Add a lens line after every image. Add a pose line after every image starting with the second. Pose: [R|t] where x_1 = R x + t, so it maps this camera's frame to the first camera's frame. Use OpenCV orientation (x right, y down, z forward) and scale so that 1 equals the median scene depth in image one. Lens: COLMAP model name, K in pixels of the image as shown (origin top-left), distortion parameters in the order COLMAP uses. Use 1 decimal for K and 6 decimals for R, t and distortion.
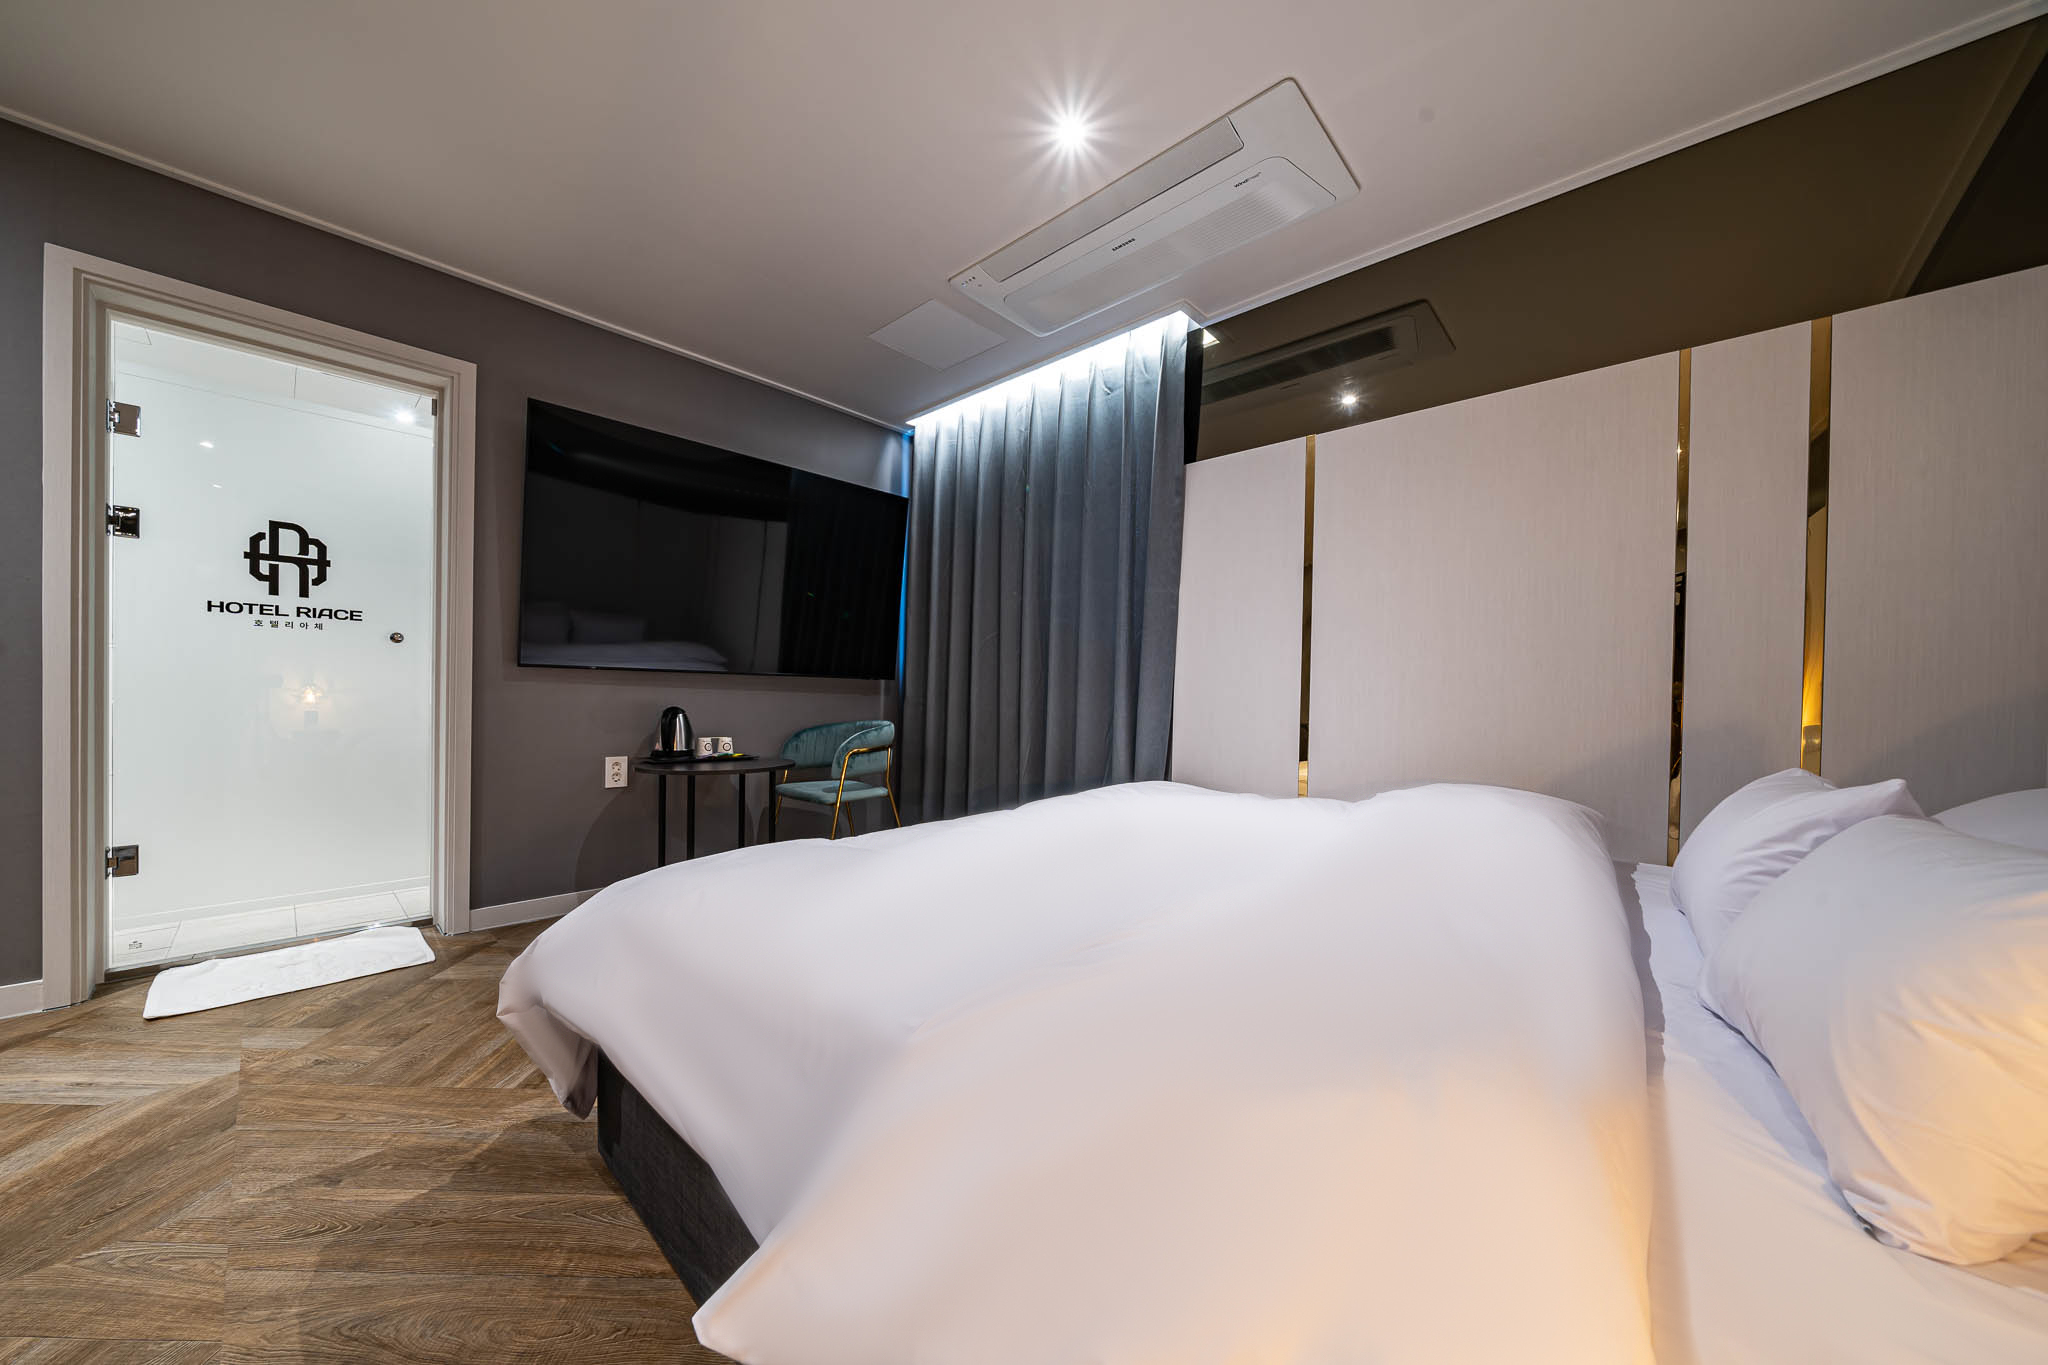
lens RADIAL K [[701.9, 0, 999.9], [0, 701.9, 696.6], [0, 0, 1]] dist [-0.000870, -0.000076]
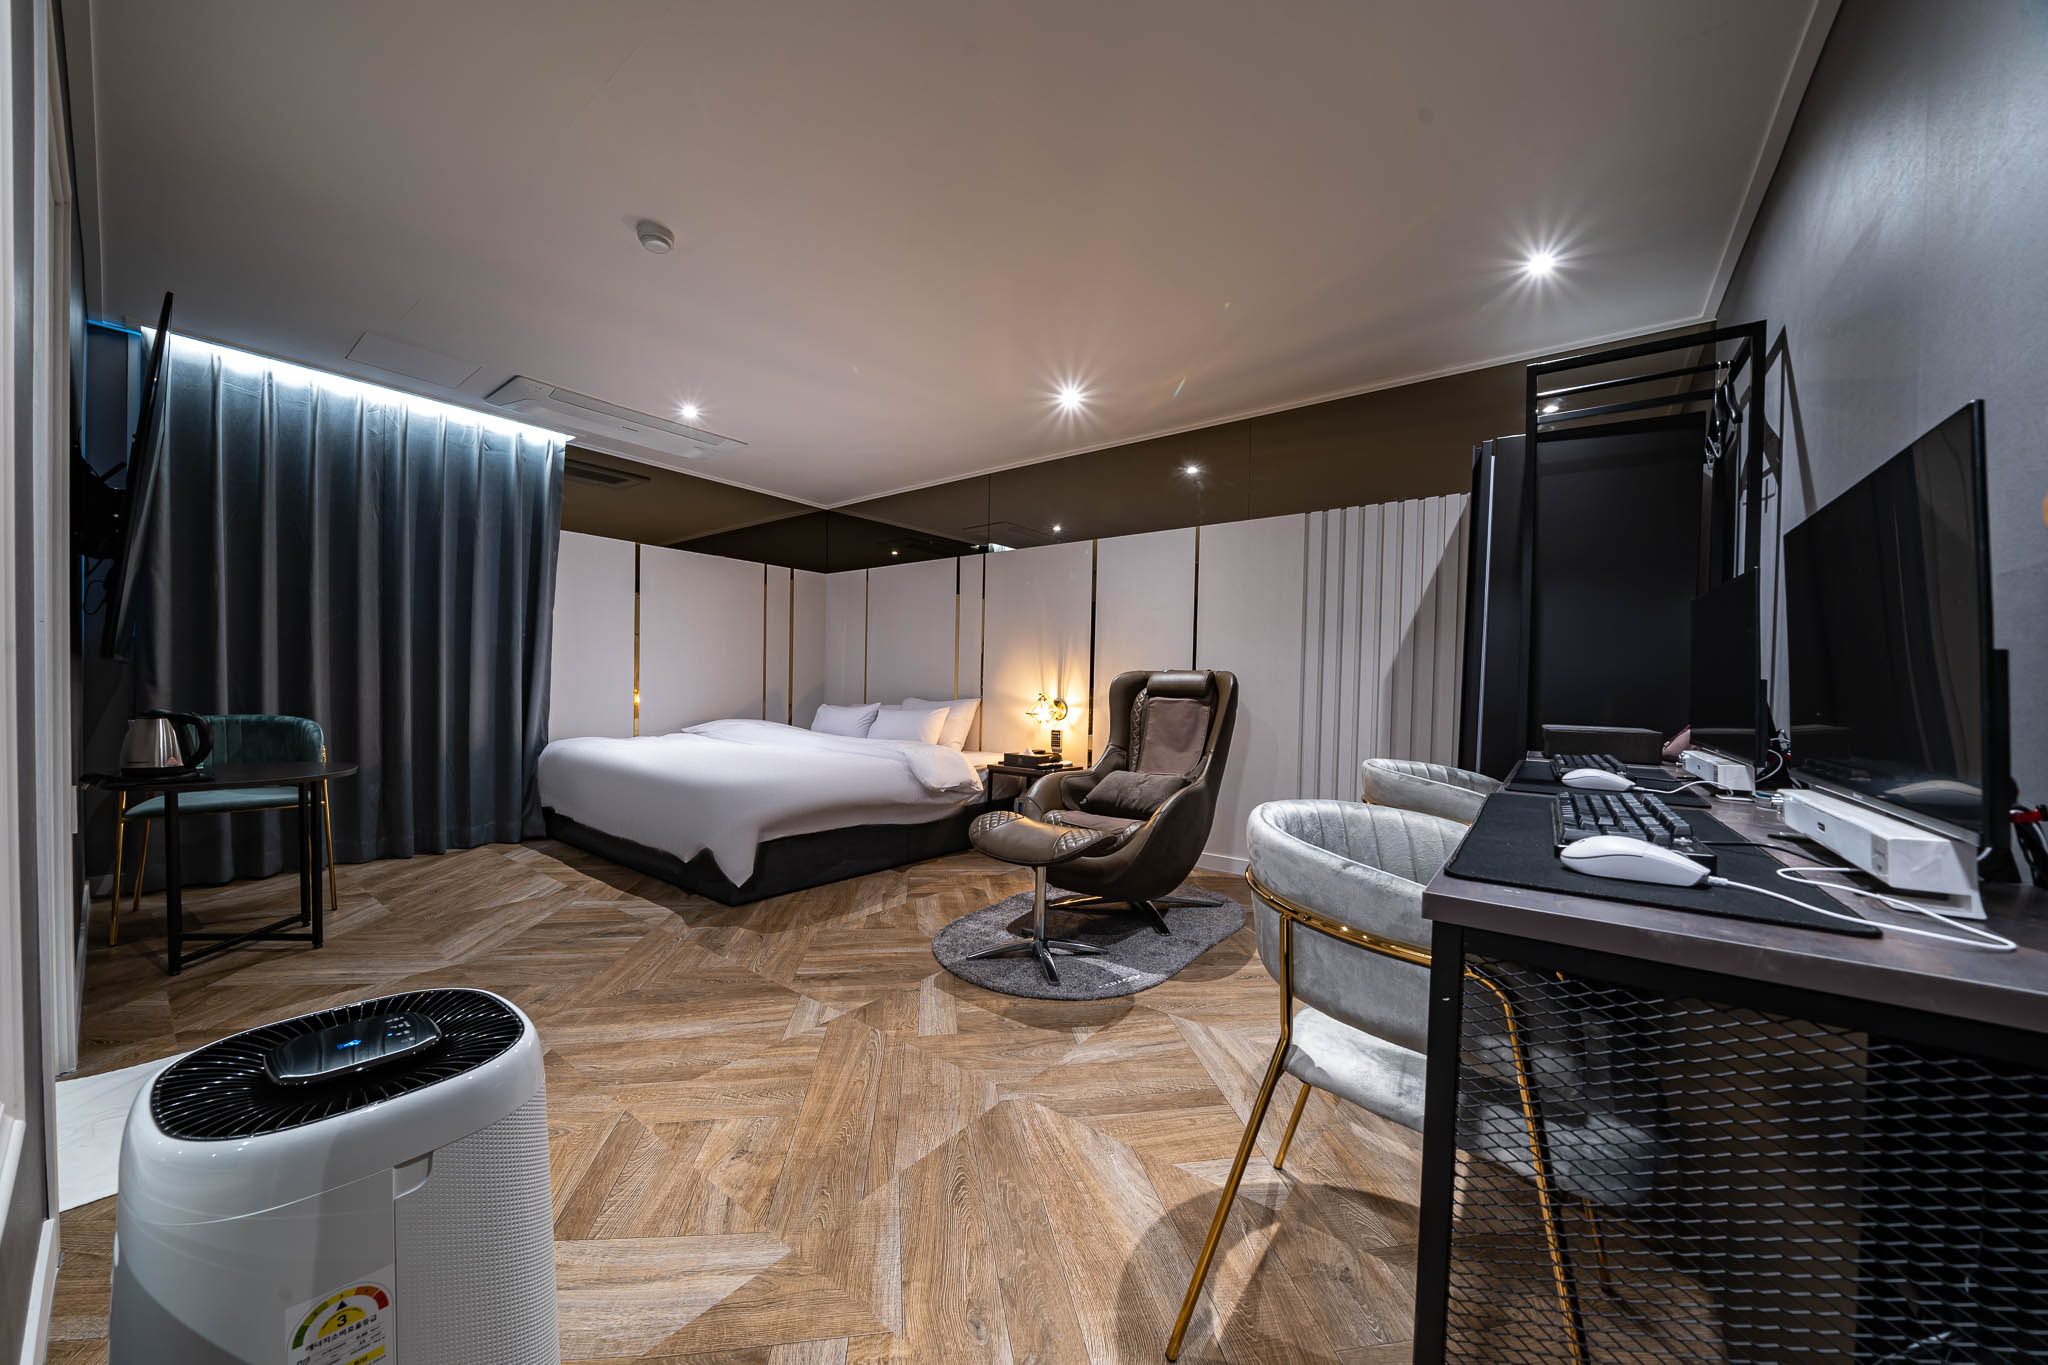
lens RADIAL K [[701.9, 0, 999.9], [0, 701.9, 696.6], [0, 0, 1]] dist [-0.000870, -0.000076]
pose [[-0.092078, -0.036129, 0.995096, -2.135454], [-0.014456, 0.999285, 0.034943, -0.060260], [-0.995647, -0.011167, -0.092535, 0.300540]]
